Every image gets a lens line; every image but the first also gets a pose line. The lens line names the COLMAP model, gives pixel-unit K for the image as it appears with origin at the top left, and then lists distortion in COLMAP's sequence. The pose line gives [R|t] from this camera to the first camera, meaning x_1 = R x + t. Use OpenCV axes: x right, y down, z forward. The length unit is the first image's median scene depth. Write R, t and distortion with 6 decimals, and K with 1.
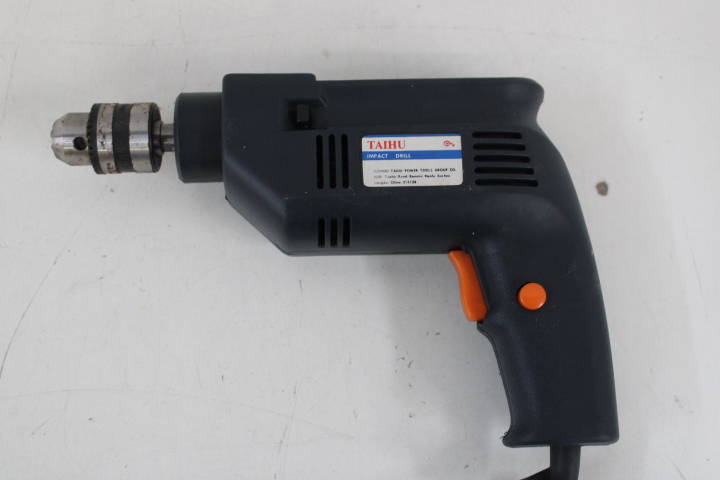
lens RADIAL K [[1007.2, 0, 360.0], [0, 1007.2, 240.0], [0, 0, 1]] dist [-0.013291, -0.003305]
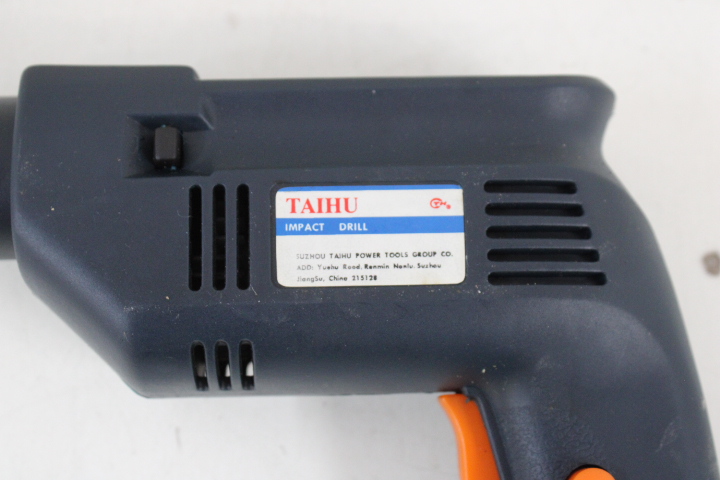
lens RADIAL K [[1203.3, 0, 360.0], [0, 1203.3, 240.0], [0, 0, 1]] dist [0.008460, -0.036059]
pose [[0.999964, 0.008308, 0.001937, 0.045101], [-0.008362, 0.999520, 0.029836, -0.095404], [-0.001688, -0.029852, 0.999553, 0.365182]]
